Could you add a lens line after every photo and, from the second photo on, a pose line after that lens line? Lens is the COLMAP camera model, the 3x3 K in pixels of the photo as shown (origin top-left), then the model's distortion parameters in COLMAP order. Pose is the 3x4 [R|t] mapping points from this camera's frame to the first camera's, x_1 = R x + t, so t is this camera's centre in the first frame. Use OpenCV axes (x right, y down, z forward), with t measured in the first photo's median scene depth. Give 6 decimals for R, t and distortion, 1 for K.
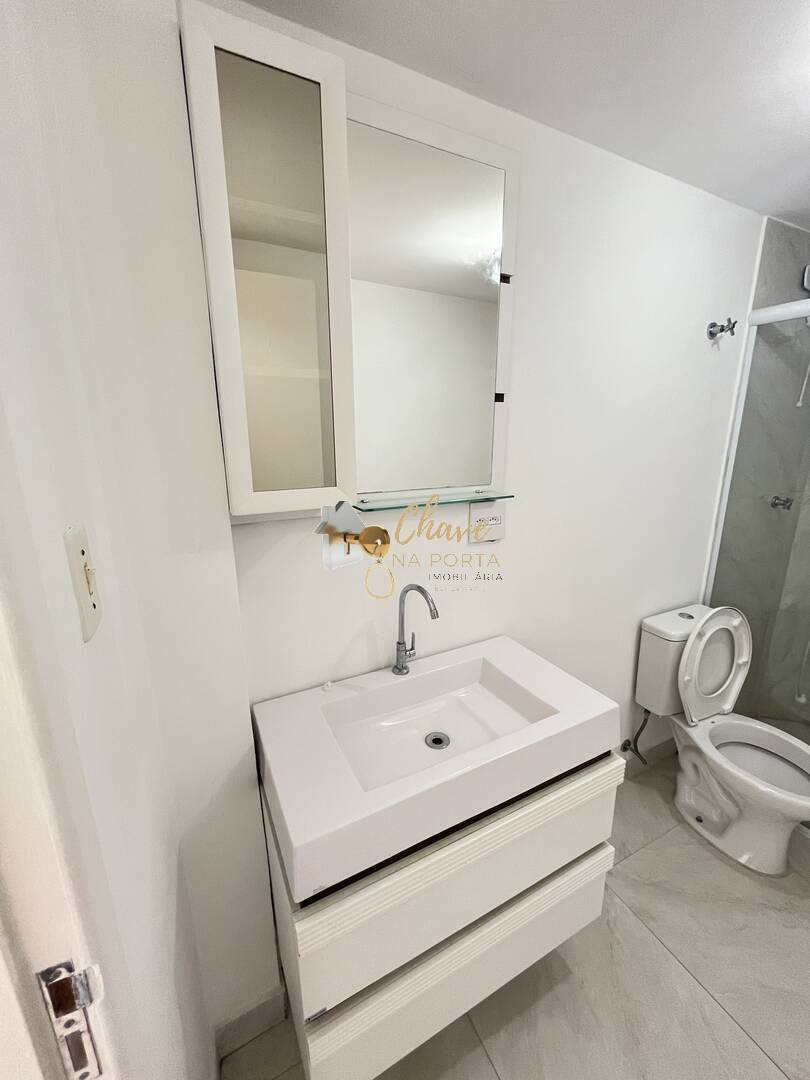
lens RADIAL K [[435.4, 0, 400.3], [0, 435.4, 537.8], [0, 0, 1]] dist [-0.002923, -0.000254]
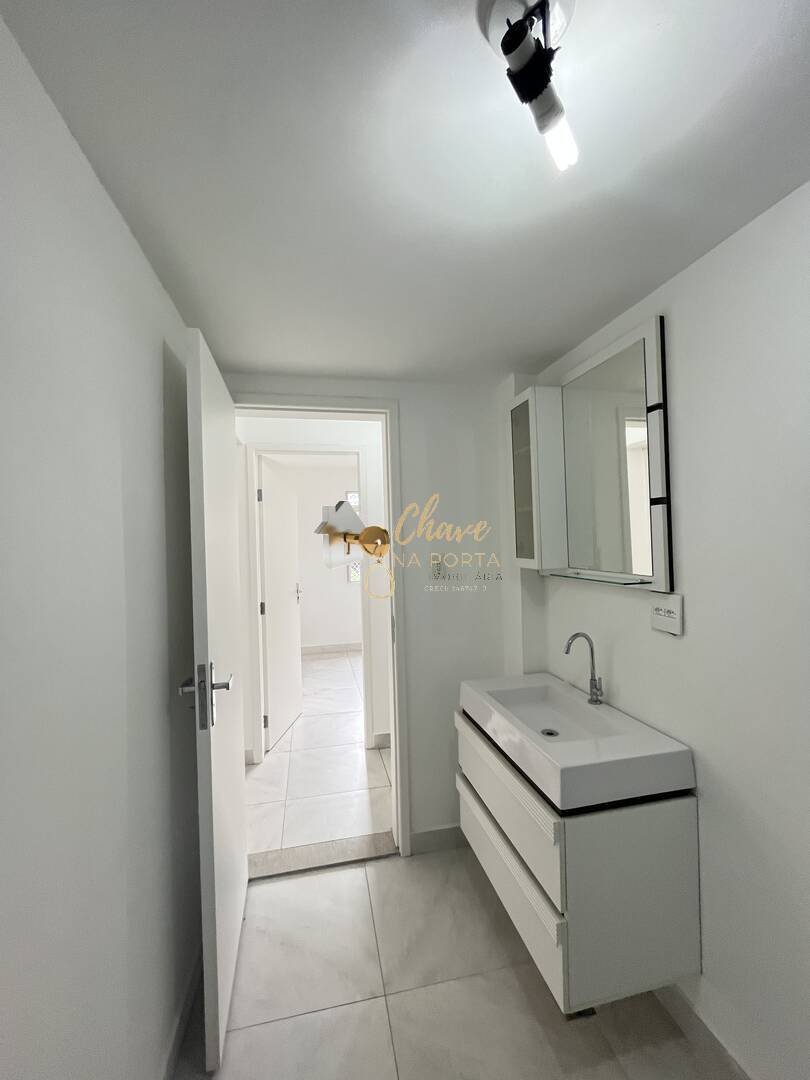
lens RADIAL K [[435.4, 0, 400.3], [0, 435.4, 537.8], [0, 0, 1]] dist [-0.002923, -0.000254]
pose [[-0.254948, 0.000047, -0.966955, 1.595066], [-0.213195, 0.975389, 0.056259, -0.157323], [0.943159, 0.220493, -0.248663, 0.707728]]
